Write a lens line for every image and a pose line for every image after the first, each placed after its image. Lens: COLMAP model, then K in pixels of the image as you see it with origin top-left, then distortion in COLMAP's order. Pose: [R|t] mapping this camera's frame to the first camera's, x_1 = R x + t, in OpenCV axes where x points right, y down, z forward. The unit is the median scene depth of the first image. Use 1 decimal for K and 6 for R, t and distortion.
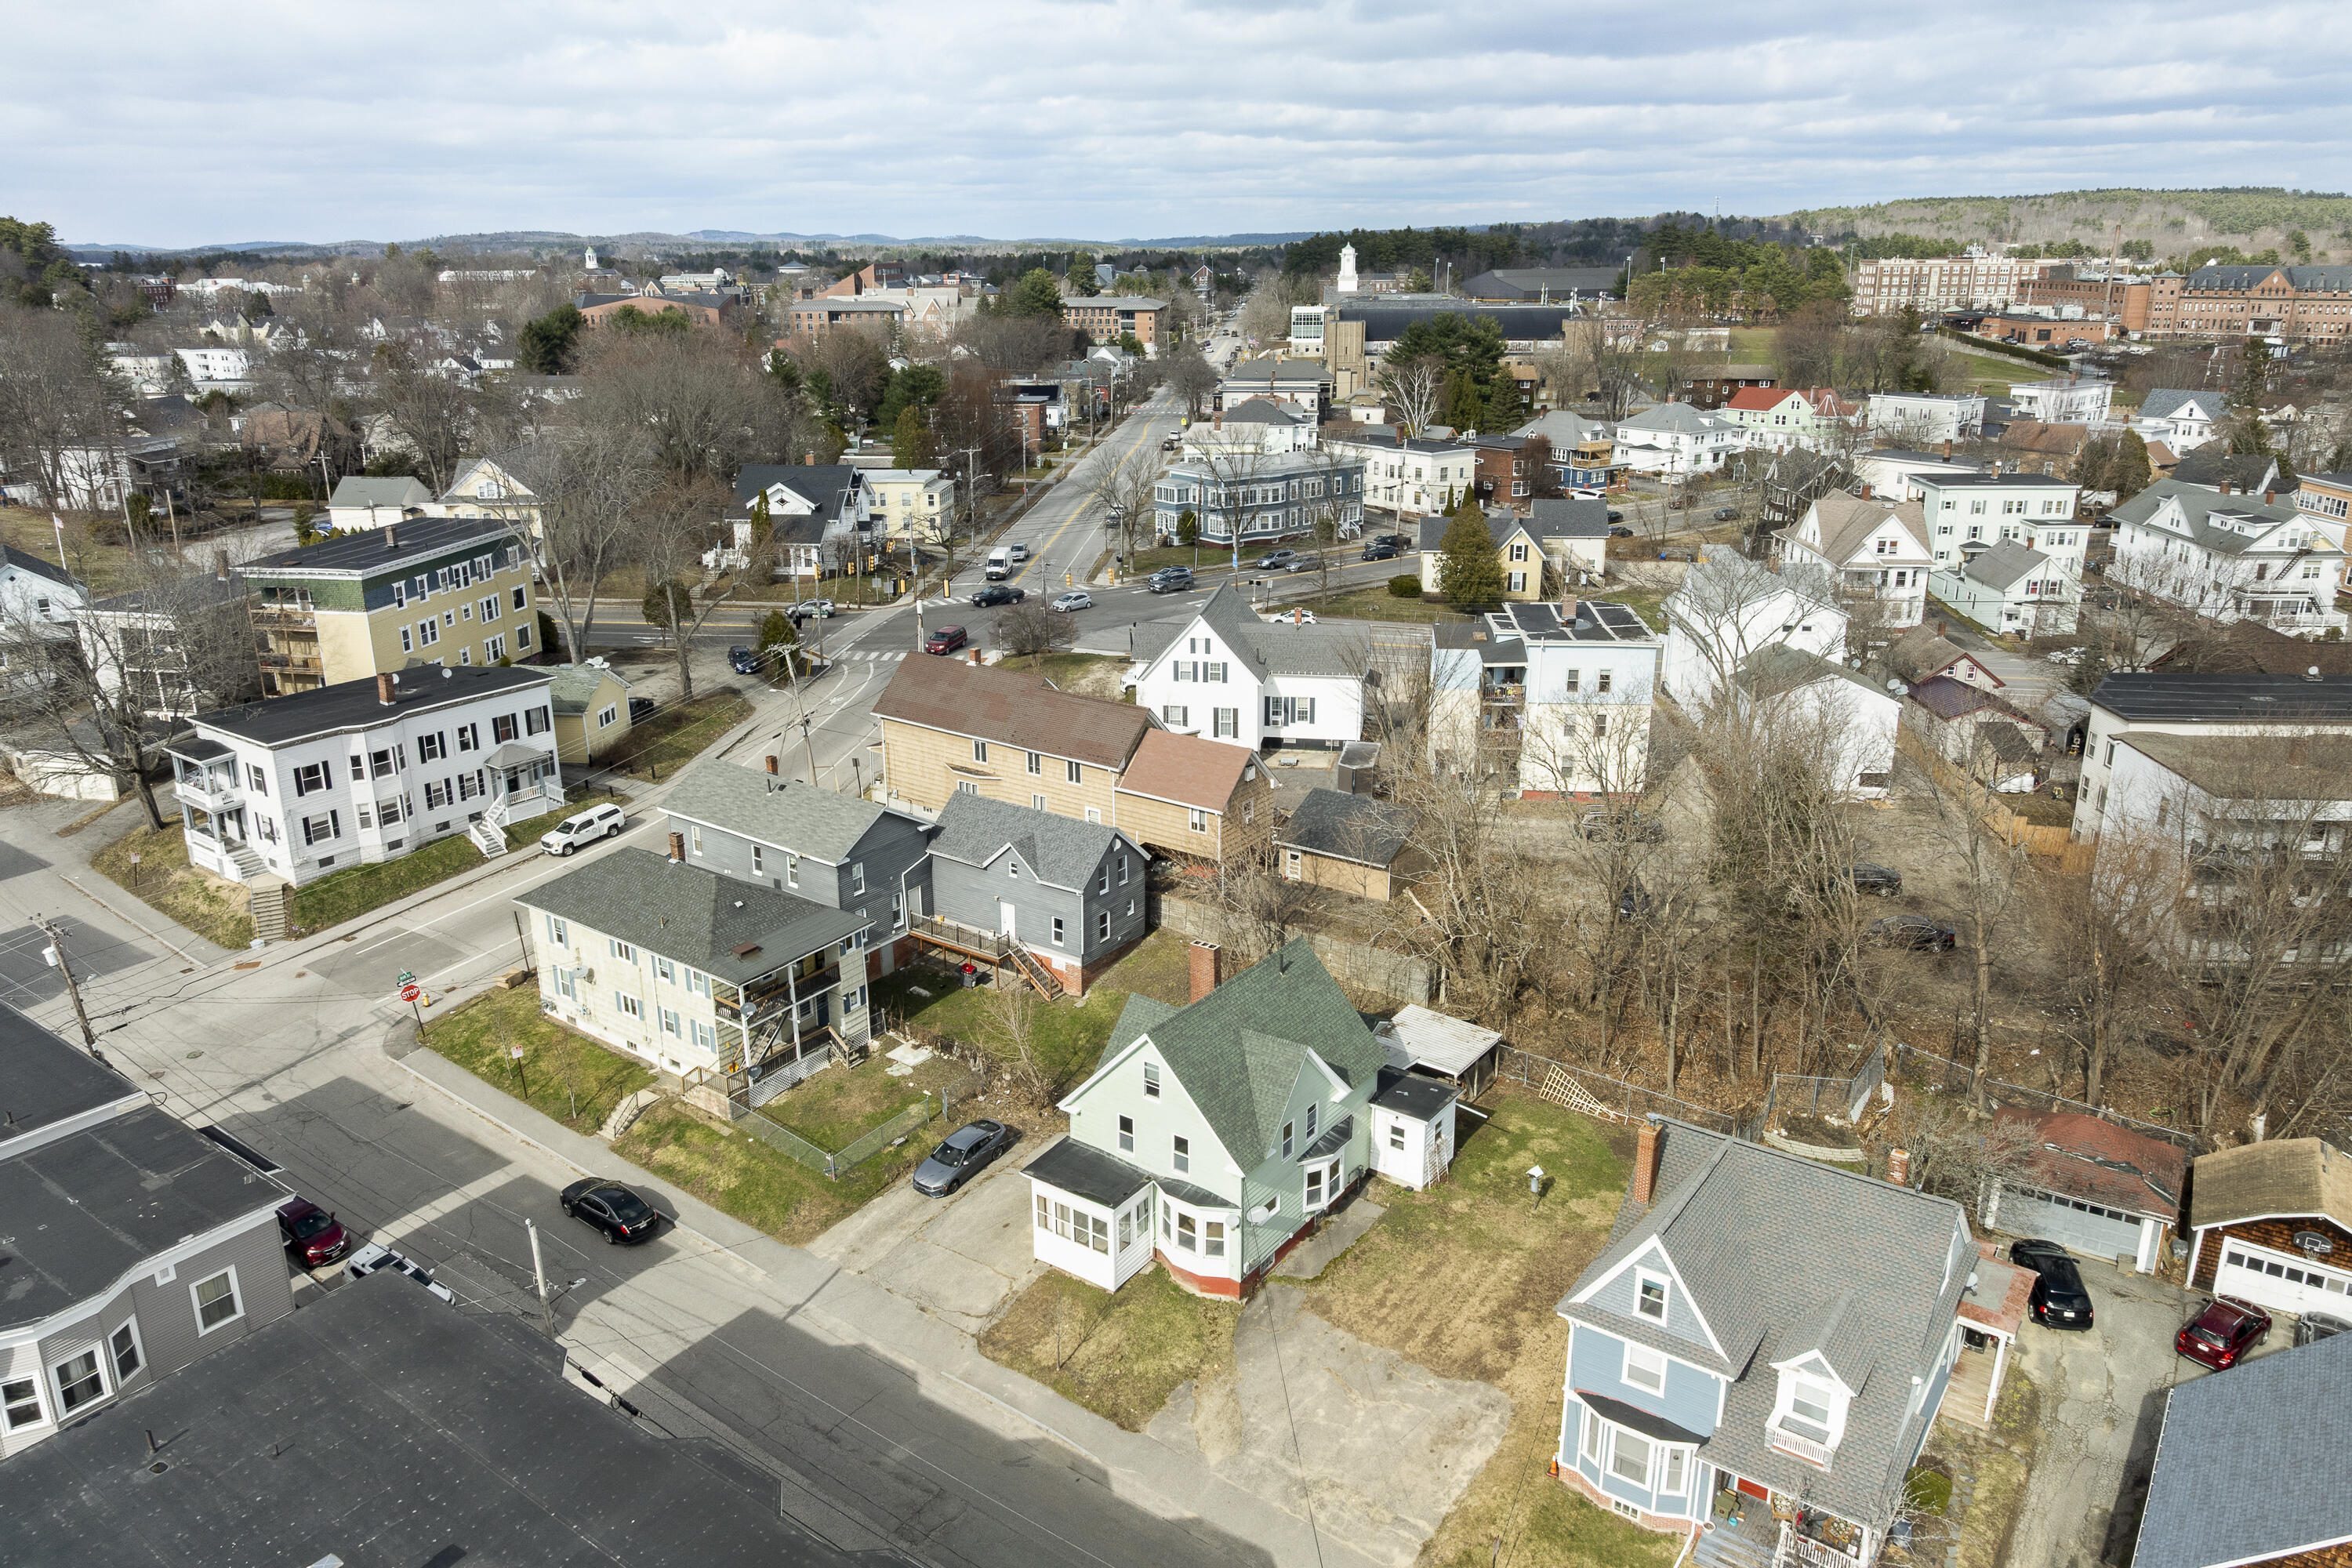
lens RADIAL K [[1629.3, 0, 1177.8], [0, 1629.3, 721.9], [0, 0, 1]] dist [-0.005579, -0.001142]
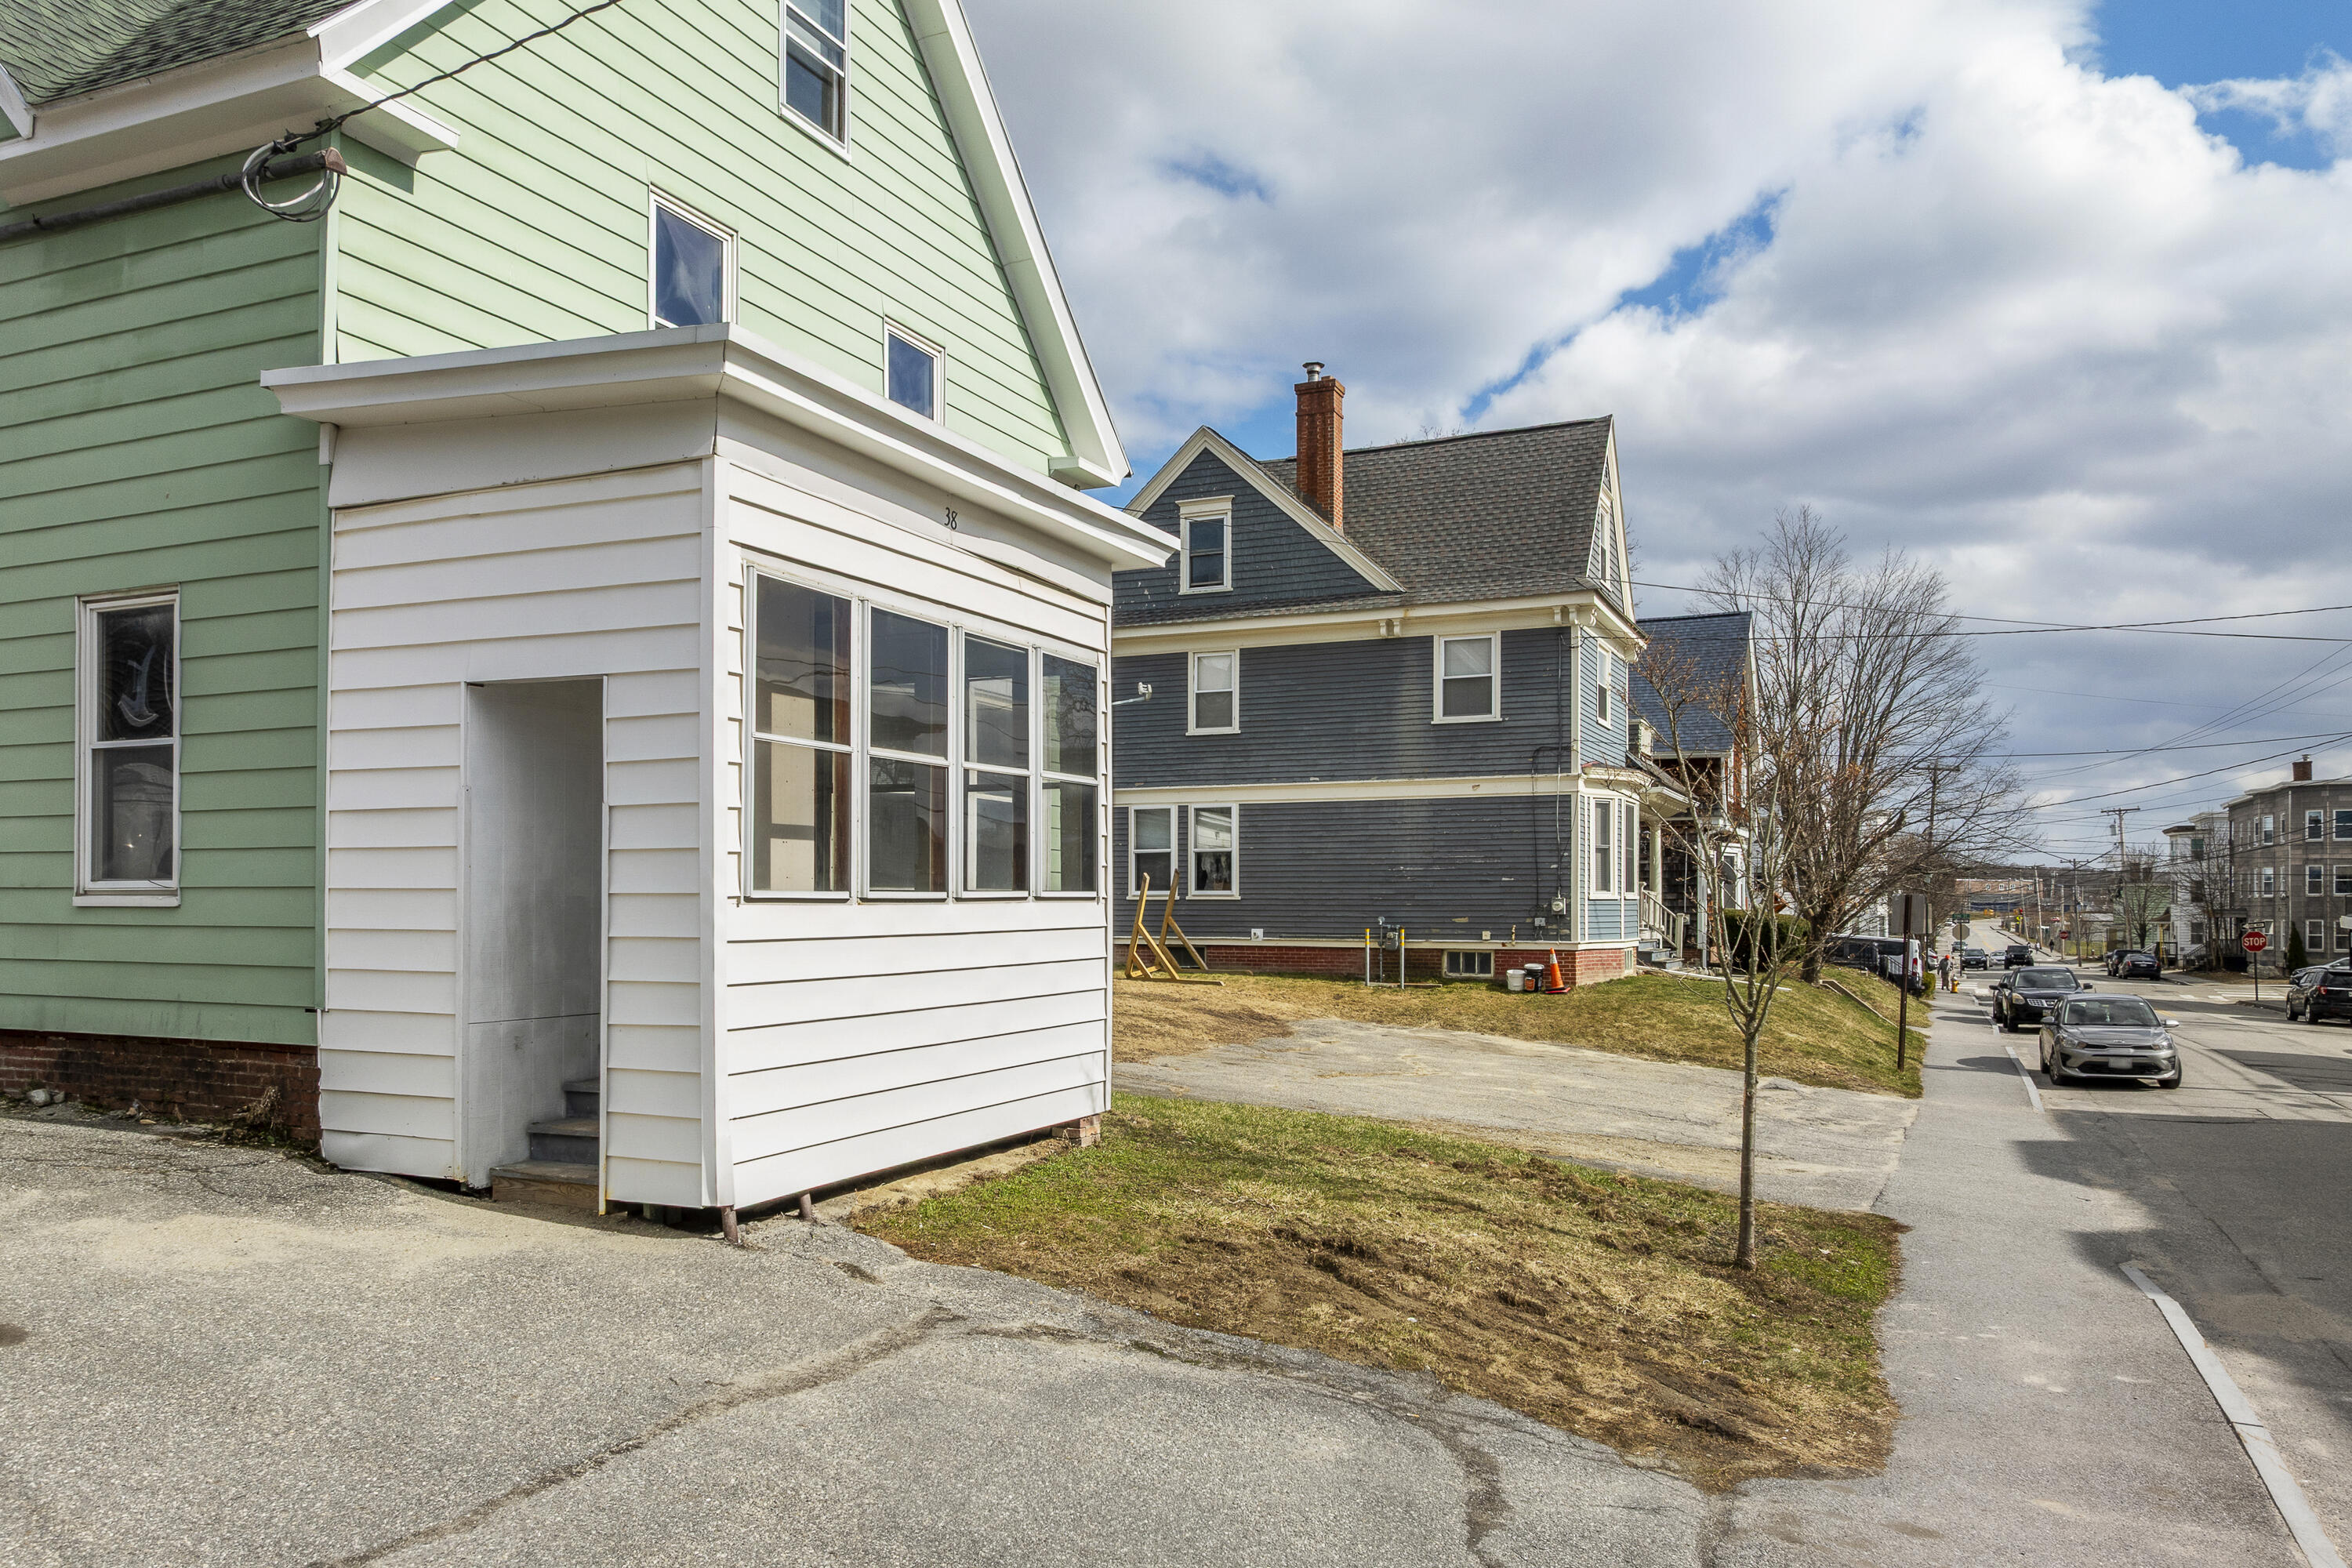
lens RADIAL K [[1650.1, 0, 1172.2], [0, 1650.1, 893.0], [0, 0, 1]] dist [-0.003958, -0.001110]
pose [[-0.189799, 0.013127, 0.981735, -0.173314], [0.269315, 0.962254, 0.039200, 0.260150], [-0.944164, 0.271836, -0.186170, 0.823879]]
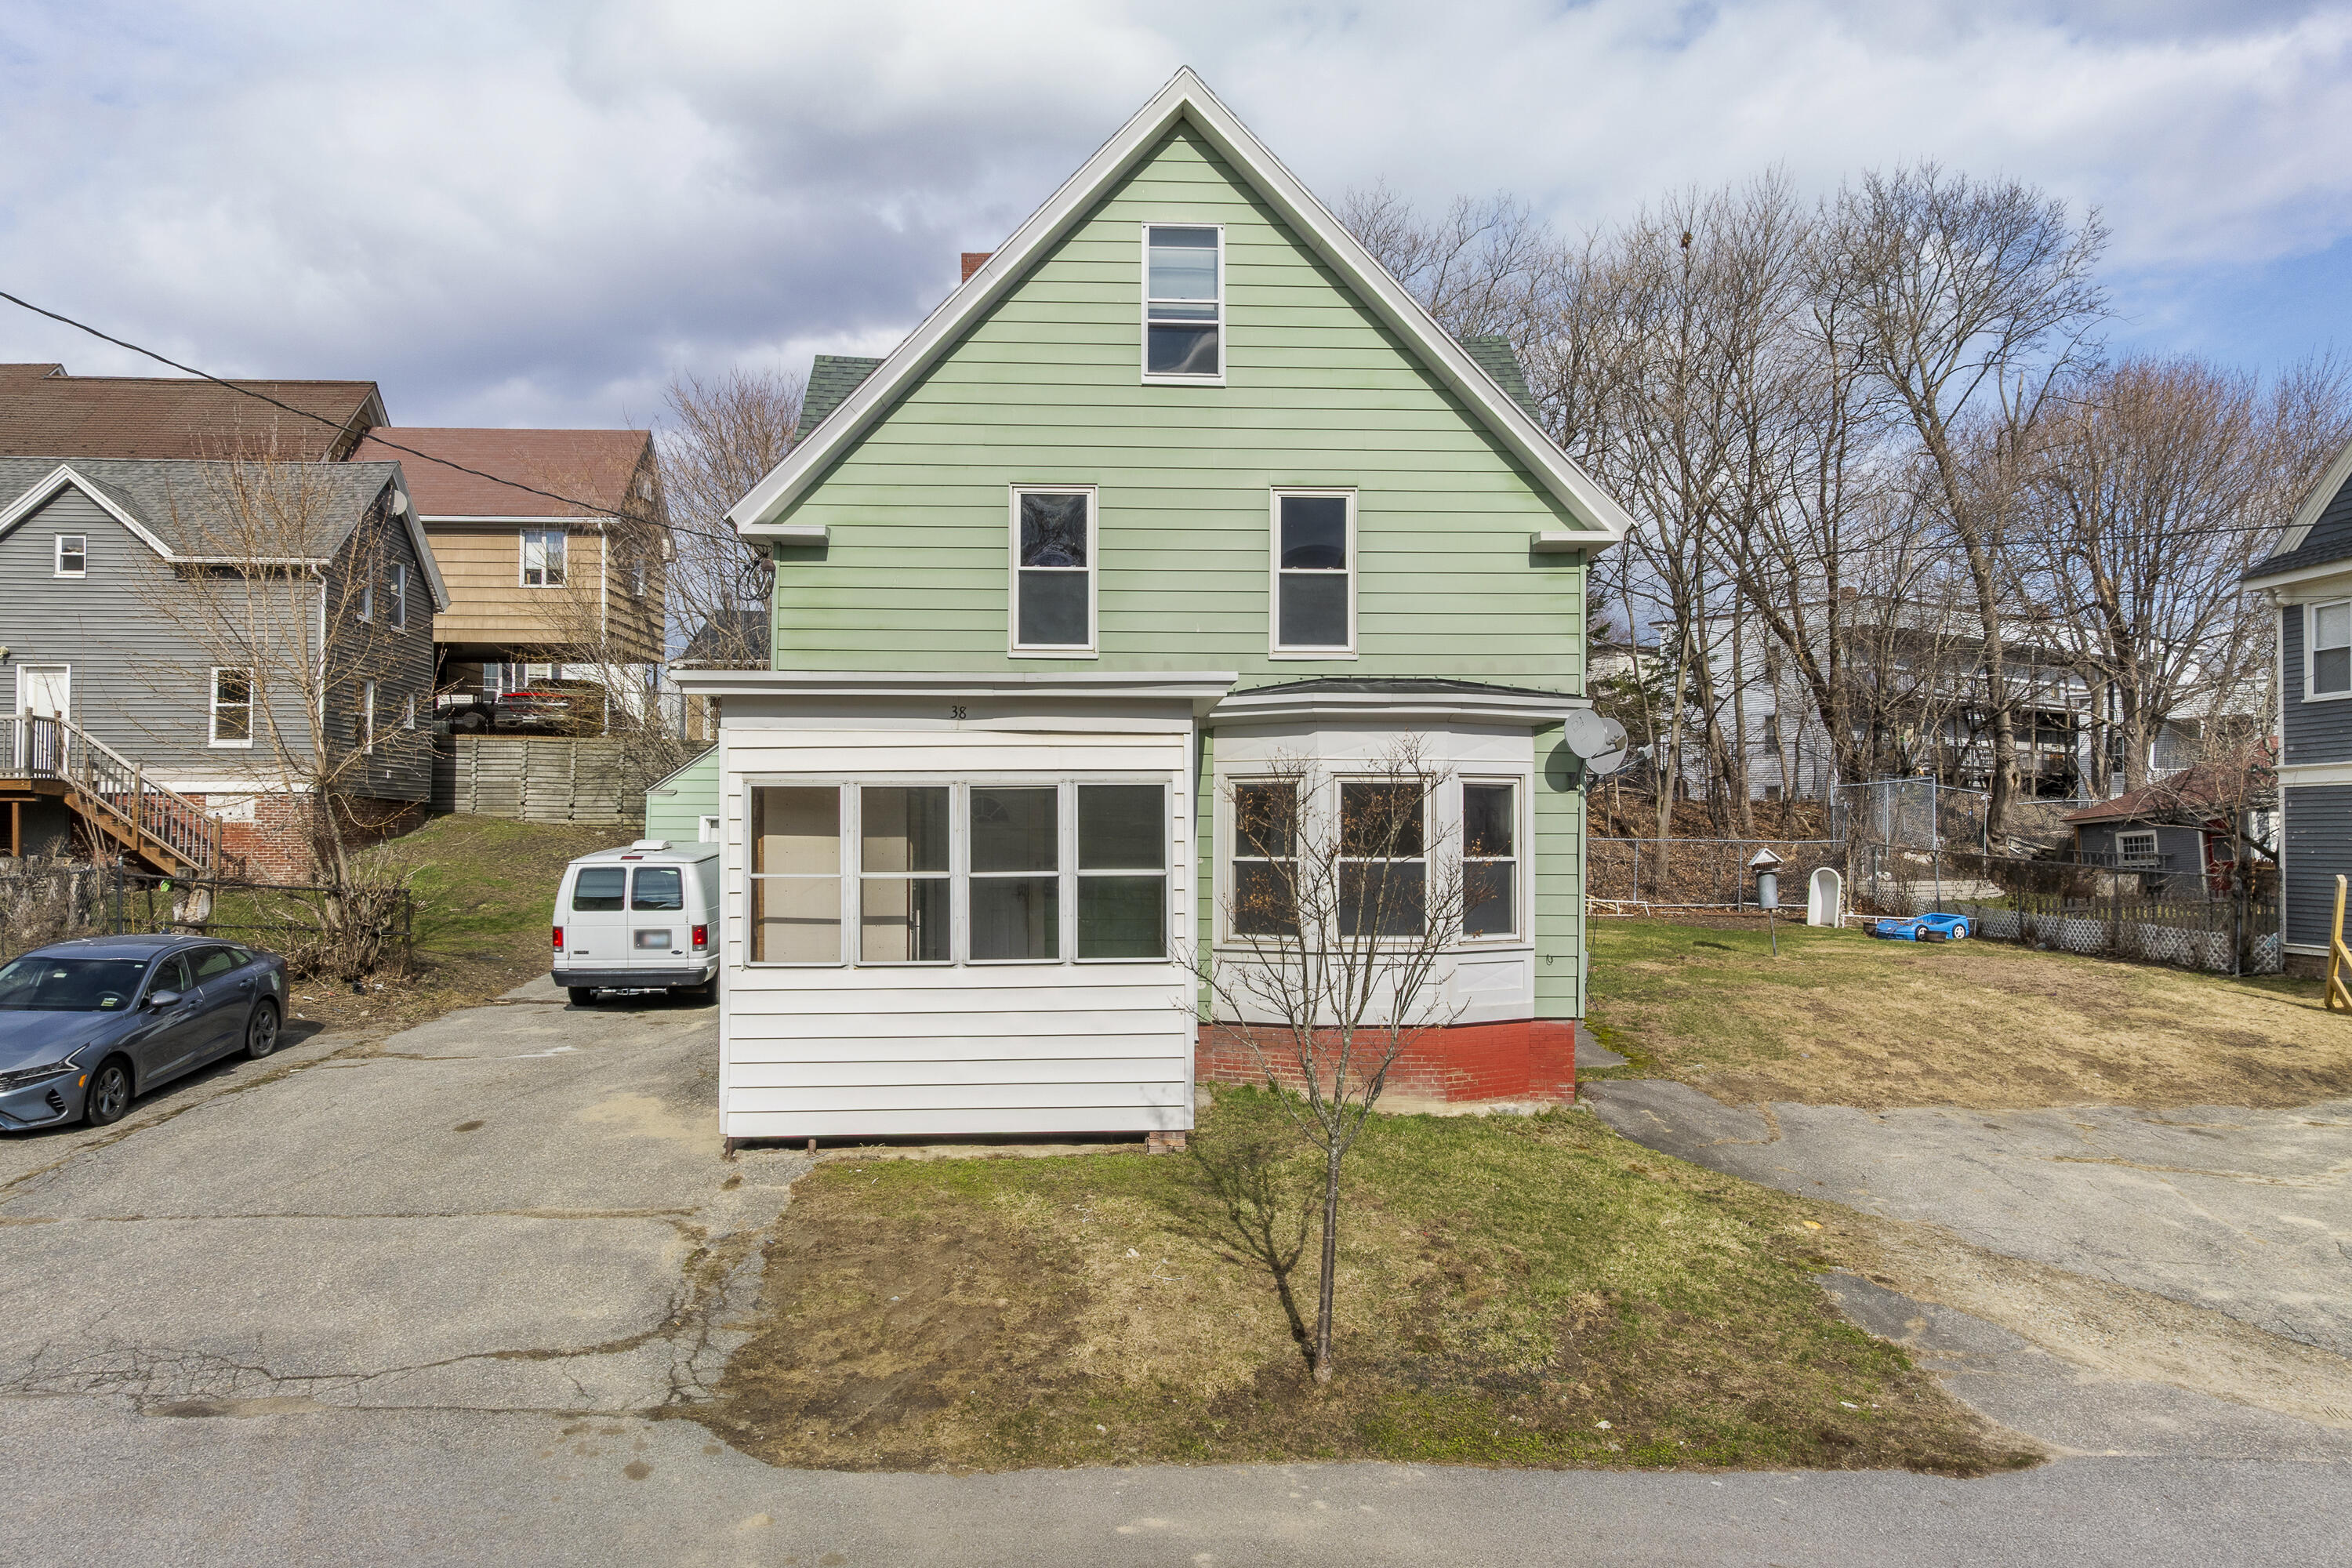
lens RADIAL K [[1631.8, 0, 1167.0], [0, 1631.8, 791.3], [0, 0, 1]] dist [-0.006760, 0.001051]
pose [[0.783273, 0.021031, 0.621322, -0.146047], [0.166636, 0.955754, -0.242420, 0.289835], [-0.598929, 0.293416, 0.745111, 0.664606]]
